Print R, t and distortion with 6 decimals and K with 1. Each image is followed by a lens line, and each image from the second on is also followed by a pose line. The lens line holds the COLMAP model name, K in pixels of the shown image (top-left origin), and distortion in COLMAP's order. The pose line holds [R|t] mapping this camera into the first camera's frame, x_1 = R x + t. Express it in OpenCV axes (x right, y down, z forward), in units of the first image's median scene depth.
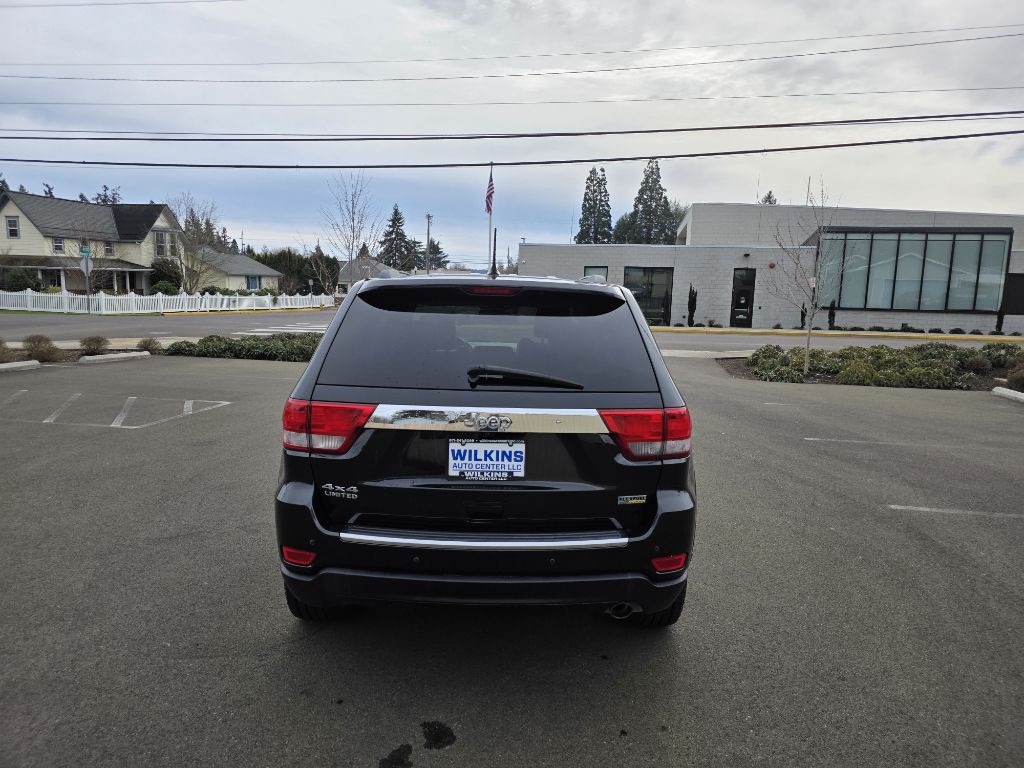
lens RADIAL K [[693.4, 0, 513.1], [0, 693.4, 382.5], [0, 0, 1]] dist [0.047980, -0.048035]
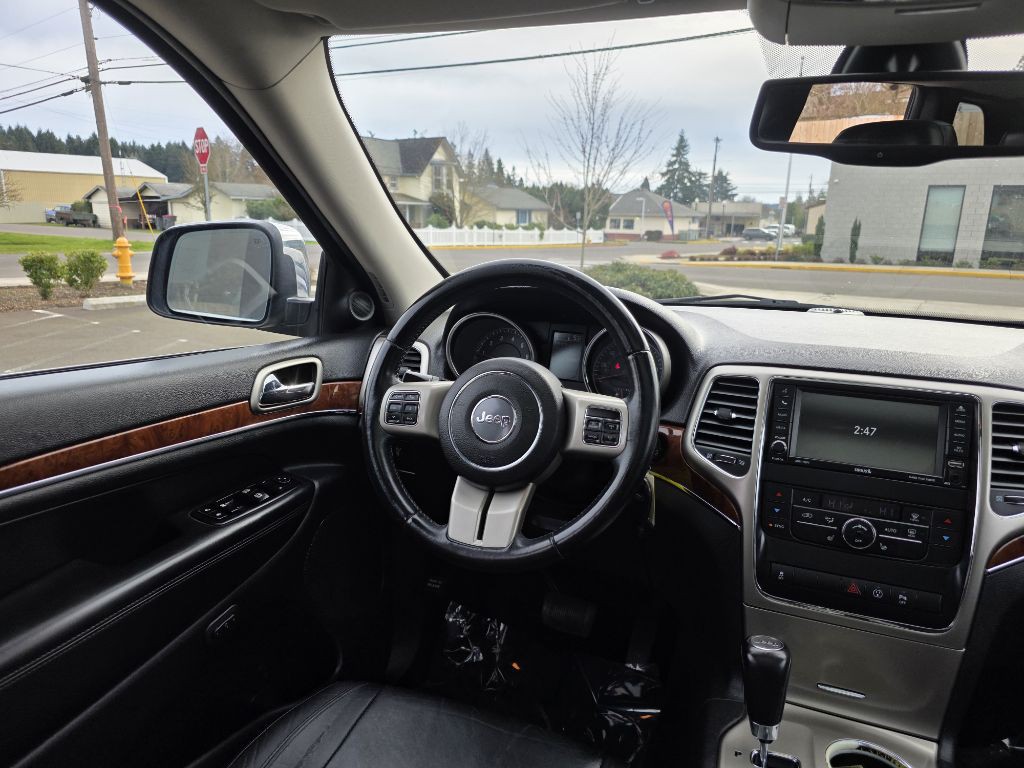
lens RADIAL K [[693.4, 0, 510.1], [0, 693.4, 384.4], [0, 0, 1]] dist [0.047980, -0.048035]
pose [[0.922438, 0.088062, -0.375969, -0.004858], [-0.054517, 0.993596, 0.098971, -0.006846], [0.382277, -0.070798, 0.921332, 0.098357]]
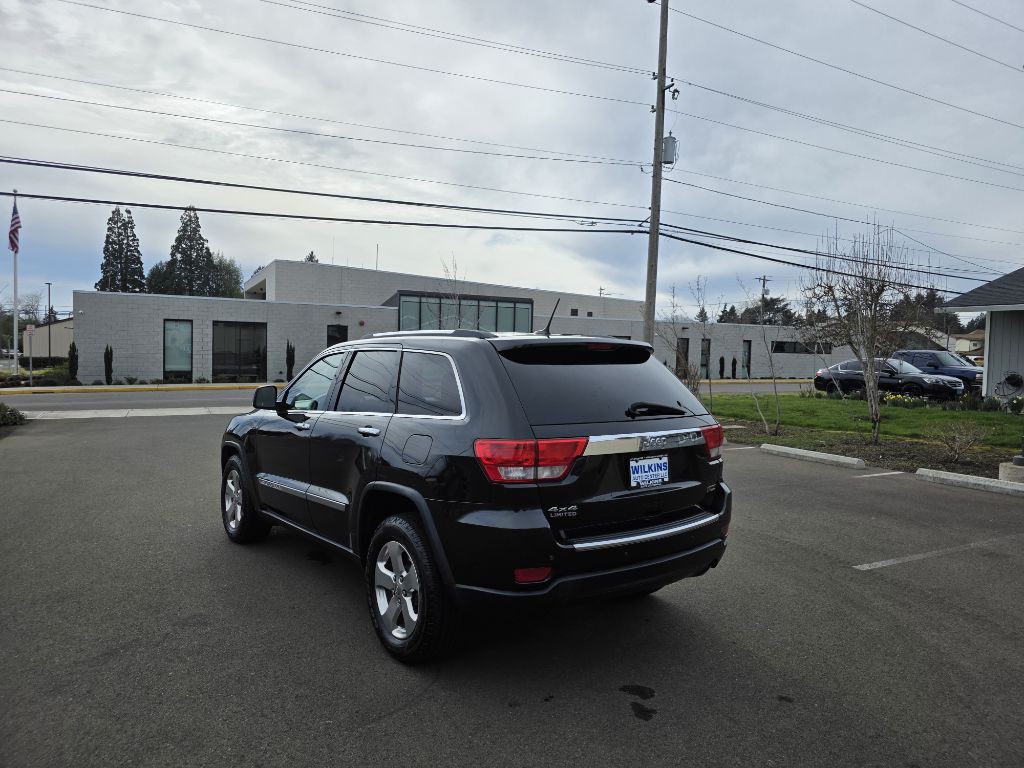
lens RADIAL K [[693.4, 0, 542.1], [0, 693.4, 374.1], [0, 0, 1]] dist [0.047980, -0.048035]
pose [[0.779883, -0.027686, 0.625313, -0.058635], [0.084639, 0.994510, -0.061528, -0.000677], [-0.620177, 0.100911, 0.777945, 0.002884]]
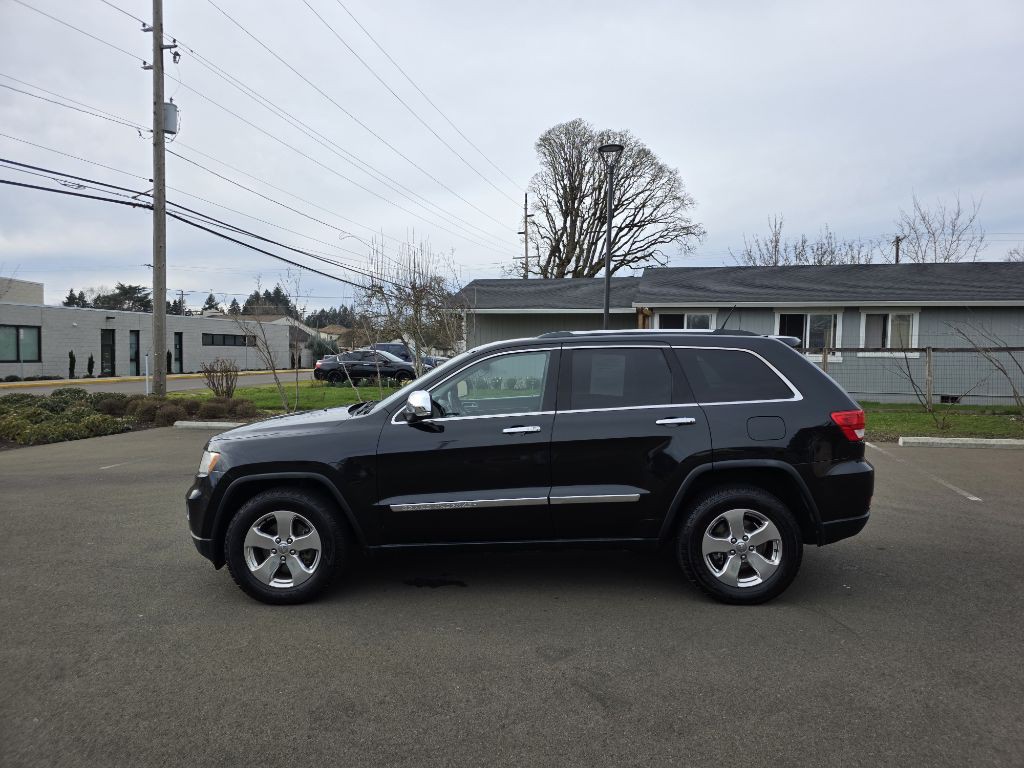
lens RADIAL K [[693.4, 0, 503.6], [0, 693.4, 384.8], [0, 0, 1]] dist [0.047980, -0.048035]
pose [[0.014522, -0.068671, 0.997534, -0.114825], [0.130312, 0.989260, 0.066205, -0.014763], [-0.991367, 0.129030, 0.023315, 0.101901]]
